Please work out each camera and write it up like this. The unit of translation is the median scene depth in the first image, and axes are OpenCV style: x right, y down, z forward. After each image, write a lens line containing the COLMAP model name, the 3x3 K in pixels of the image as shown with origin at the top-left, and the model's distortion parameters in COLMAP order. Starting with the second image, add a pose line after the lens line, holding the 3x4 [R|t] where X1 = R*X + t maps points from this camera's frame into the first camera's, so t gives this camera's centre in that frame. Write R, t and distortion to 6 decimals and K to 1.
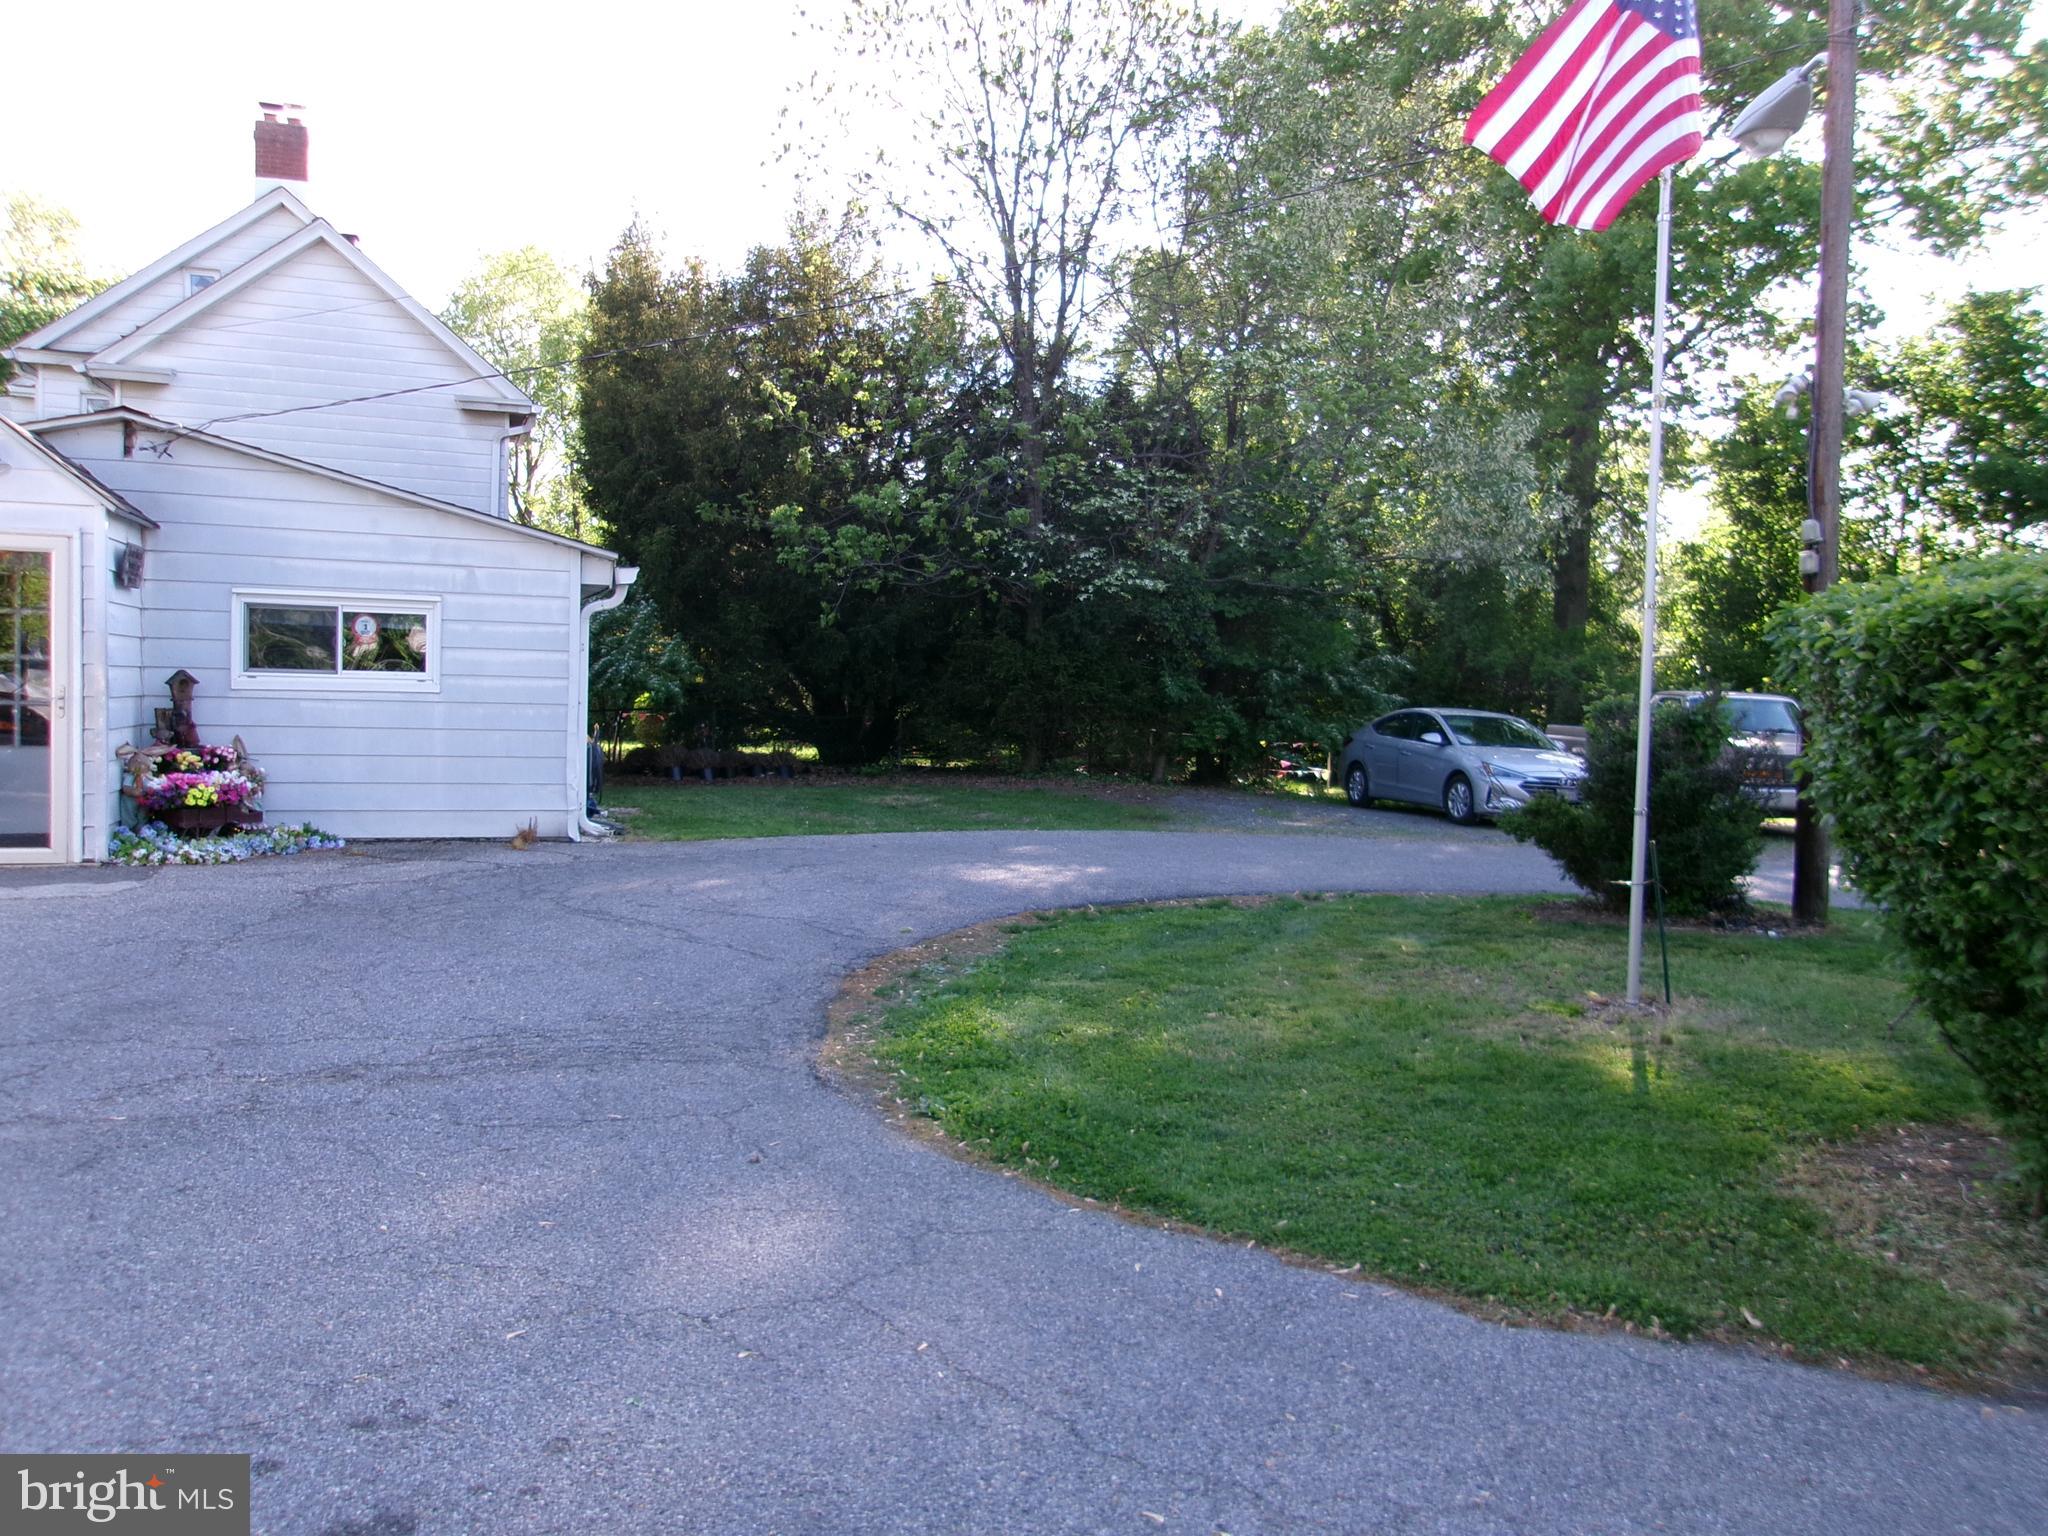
lens RADIAL K [[1572.8, 0, 1024.0], [0, 1572.8, 768.0], [0, 0, 1]] dist [-0.038151, 0.050729]
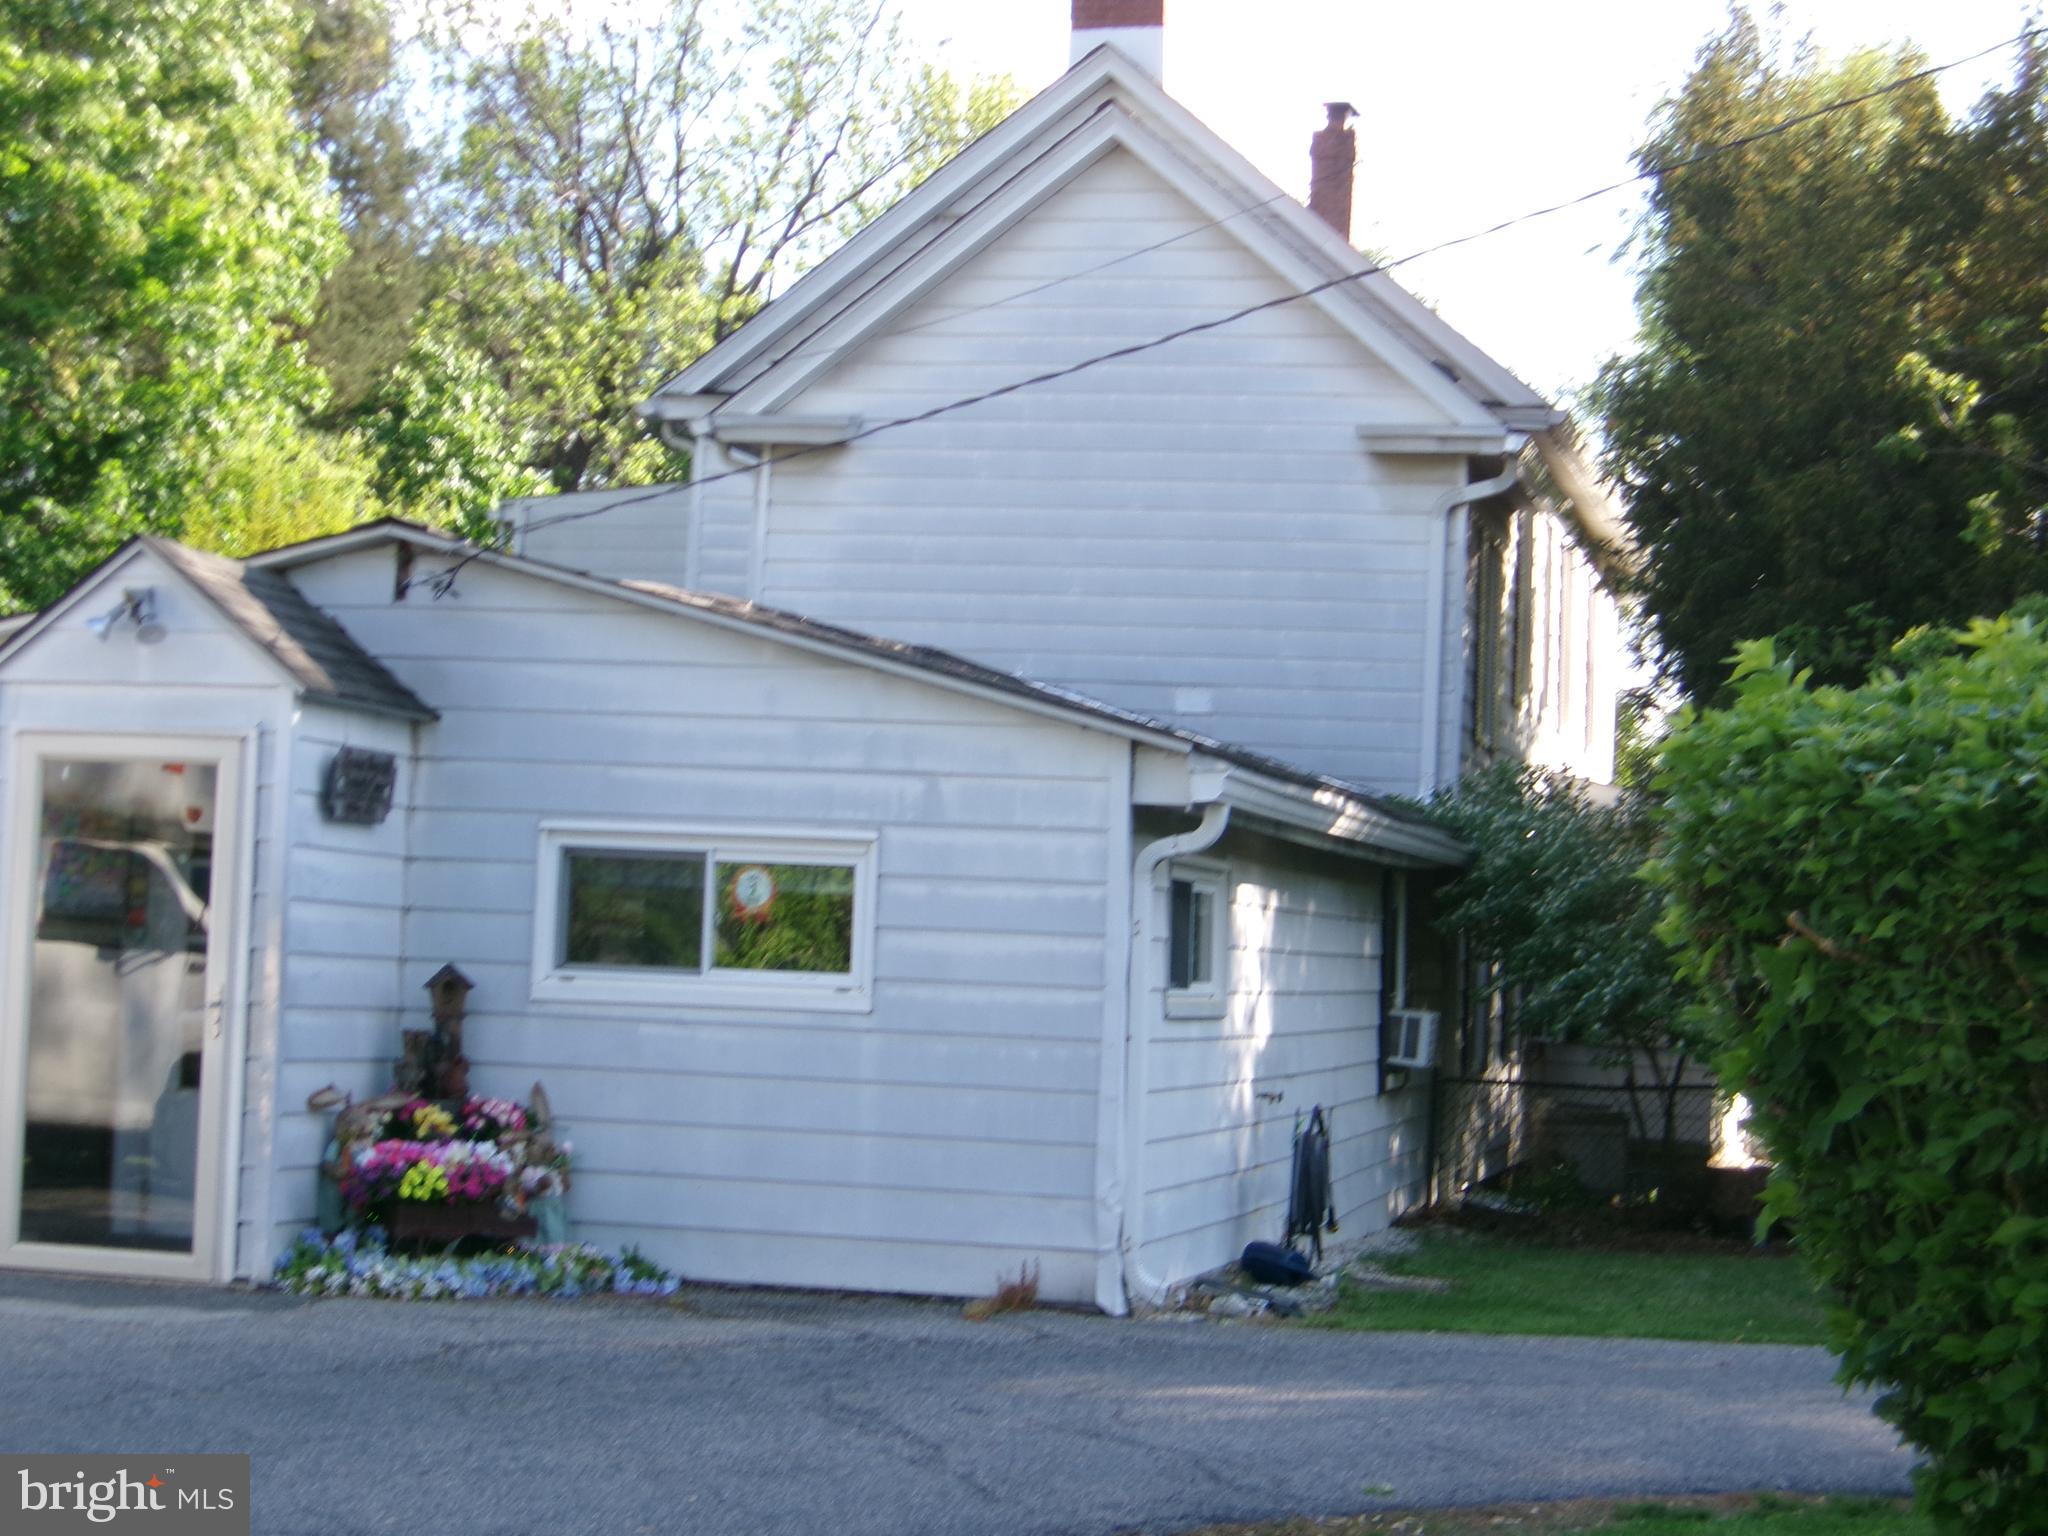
lens RADIAL K [[3829.5, 0, 1024.0], [0, 3829.5, 768.0], [0, 0, 1]] dist [0.009214, -1.386980]
pose [[0.845572, -0.022529, -0.533386, 0.385402], [-0.046697, 0.992159, -0.115934, 0.018443], [0.531815, 0.122939, 0.837890, -0.071588]]
